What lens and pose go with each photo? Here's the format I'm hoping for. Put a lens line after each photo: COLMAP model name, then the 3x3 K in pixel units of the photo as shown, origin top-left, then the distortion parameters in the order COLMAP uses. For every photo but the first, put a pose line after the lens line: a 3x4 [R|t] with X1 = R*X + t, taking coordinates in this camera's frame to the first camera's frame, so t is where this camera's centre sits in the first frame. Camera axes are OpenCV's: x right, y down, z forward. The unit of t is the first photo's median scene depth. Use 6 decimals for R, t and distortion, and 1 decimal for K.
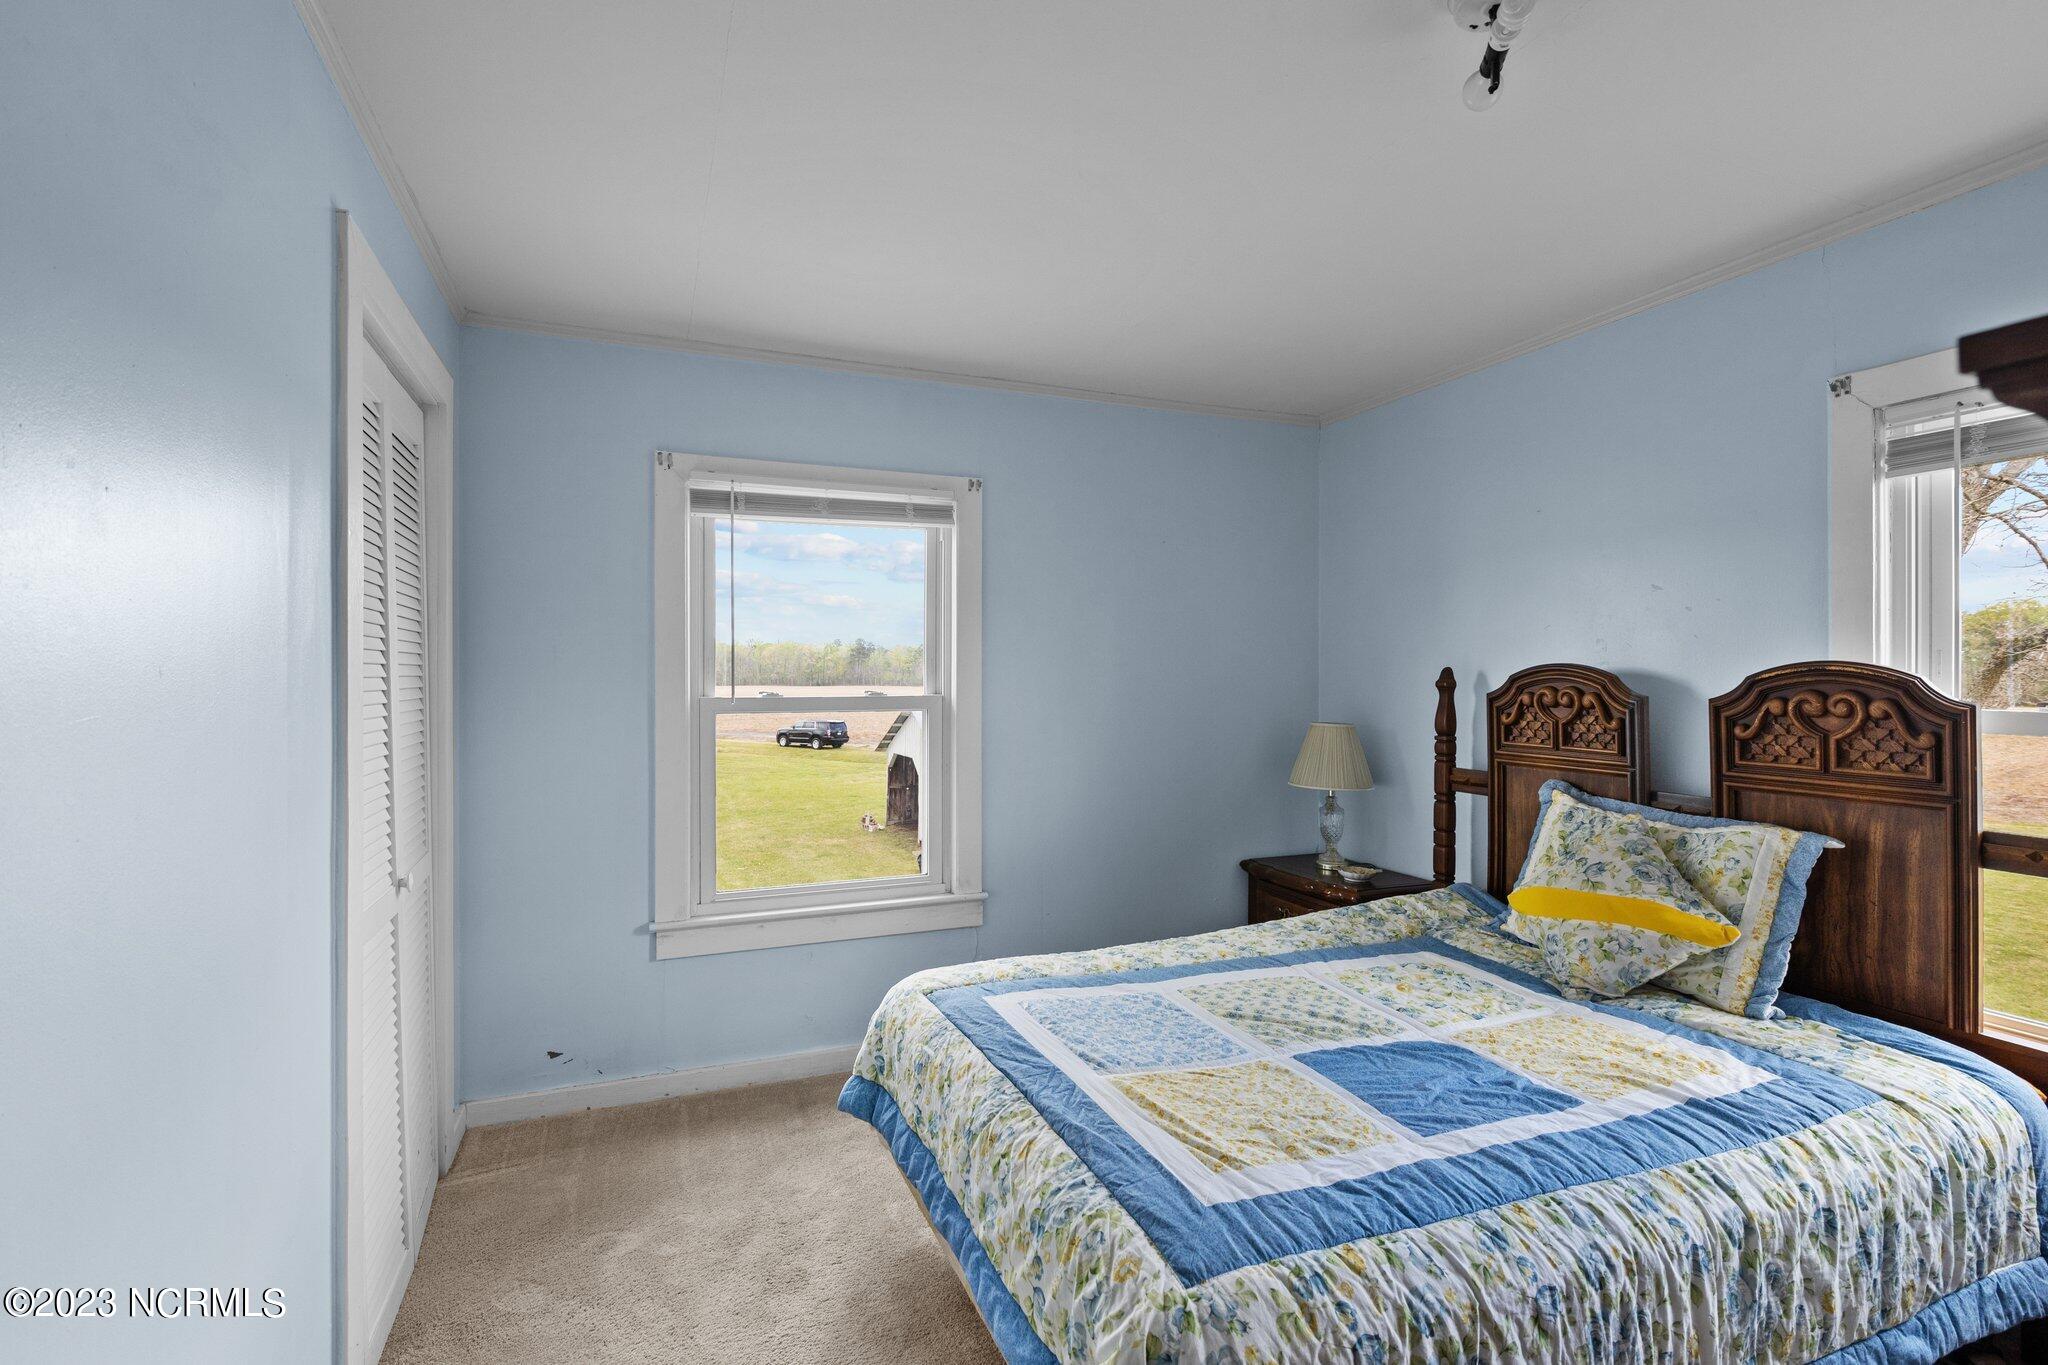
lens RADIAL K [[936.9, 0, 1015.6], [0, 936.9, 679.2], [0, 0, 1]] dist [0.001067, 0.000277]
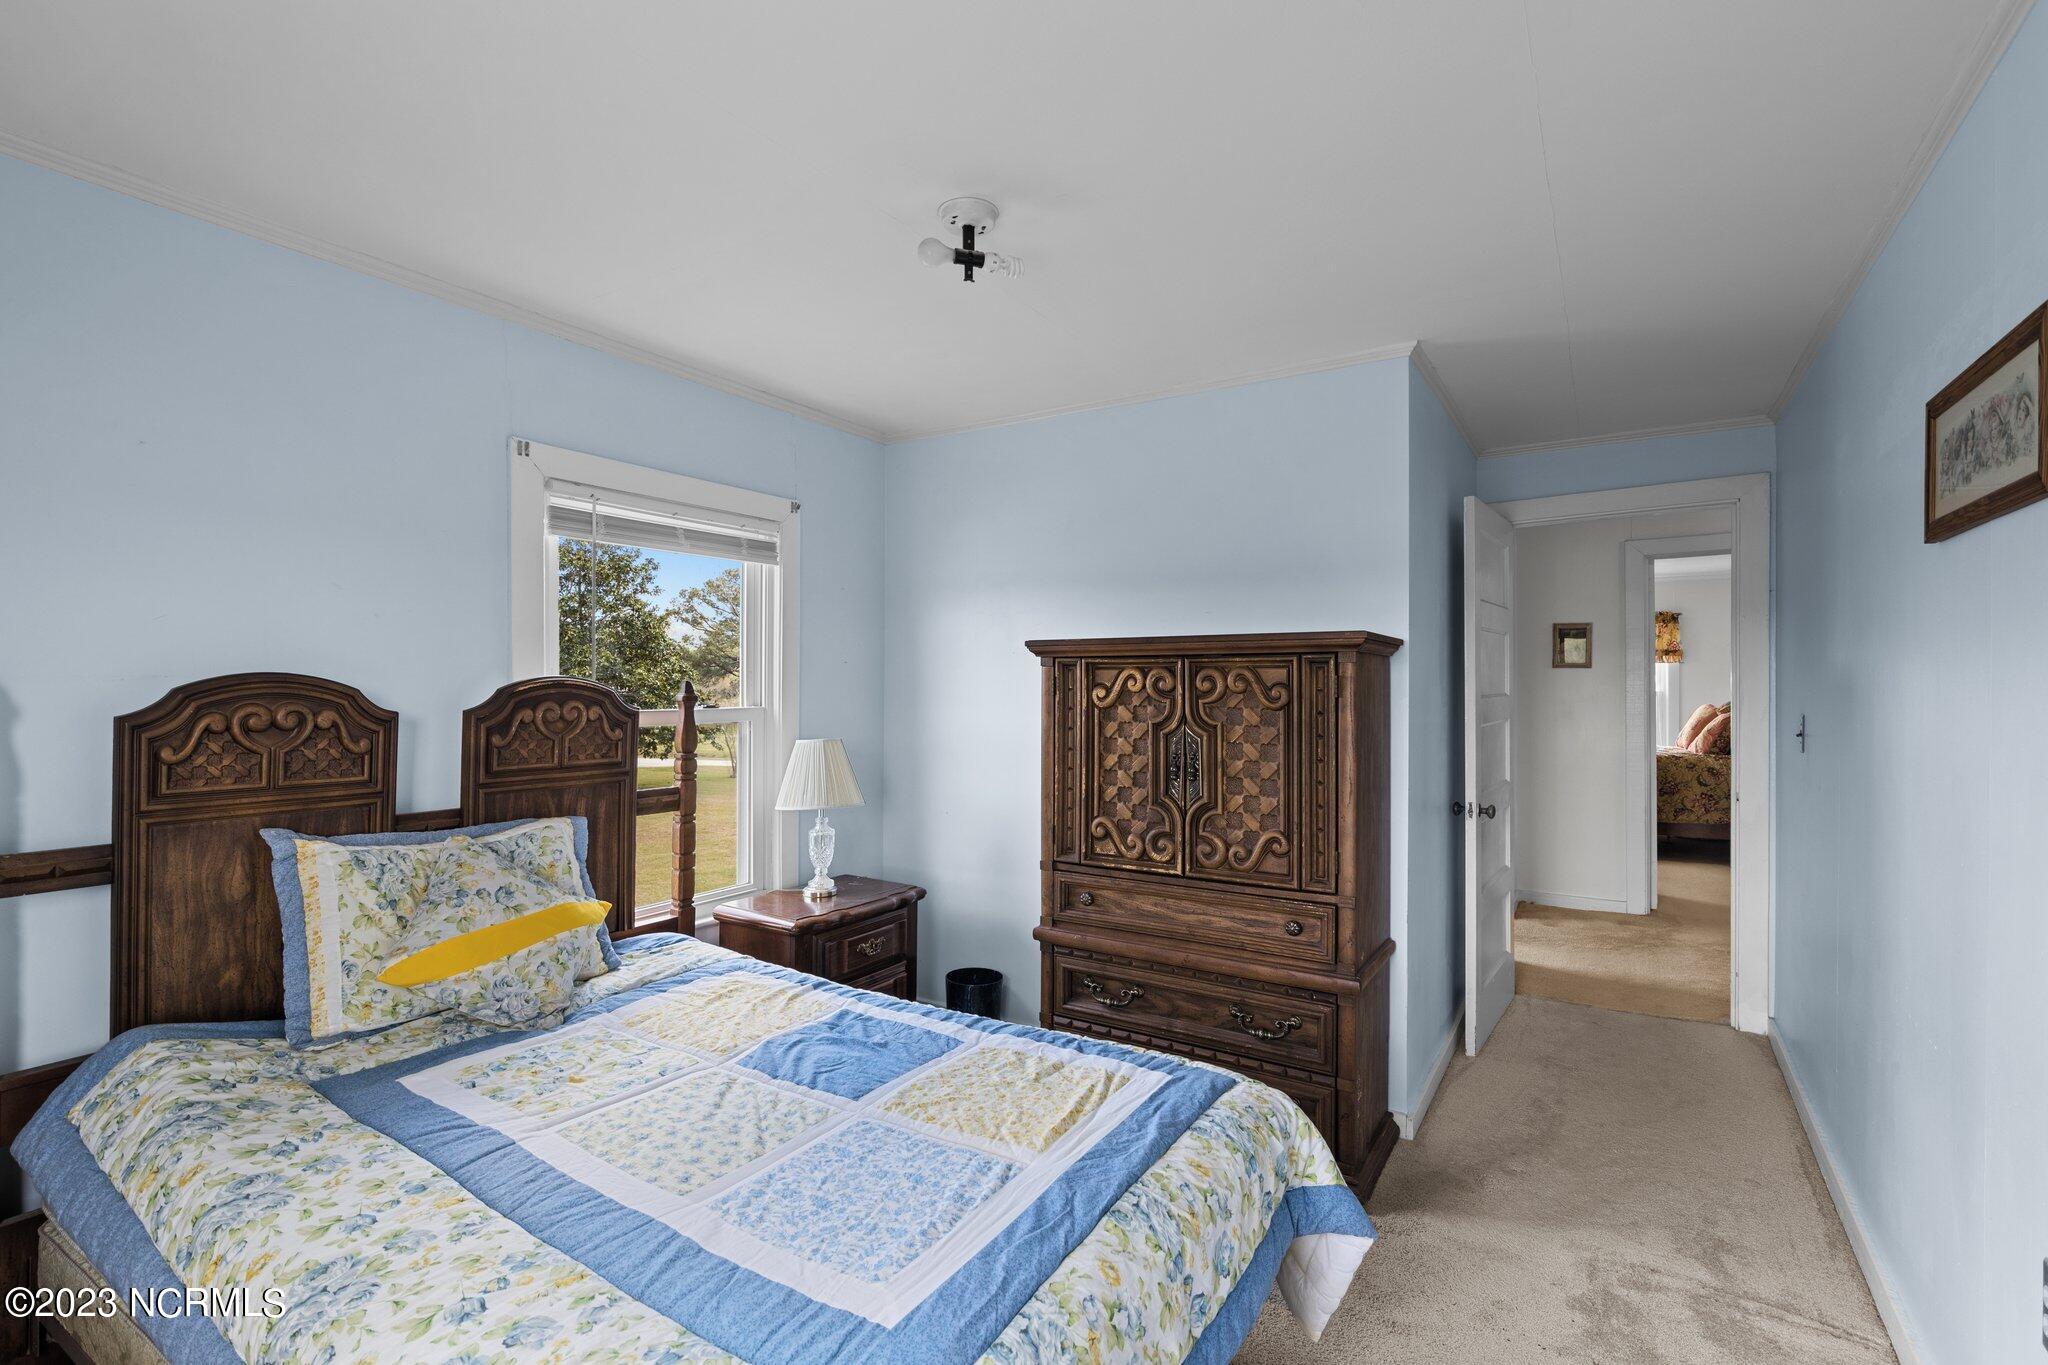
lens RADIAL K [[936.9, 0, 1015.6], [0, 936.9, 679.2], [0, 0, 1]] dist [0.001067, 0.000277]
pose [[-0.582954, 0.003468, 0.812498, -0.465464], [0.000123, 0.999991, -0.004180, -0.010028], [-0.812505, -0.002337, -0.582949, 1.181444]]
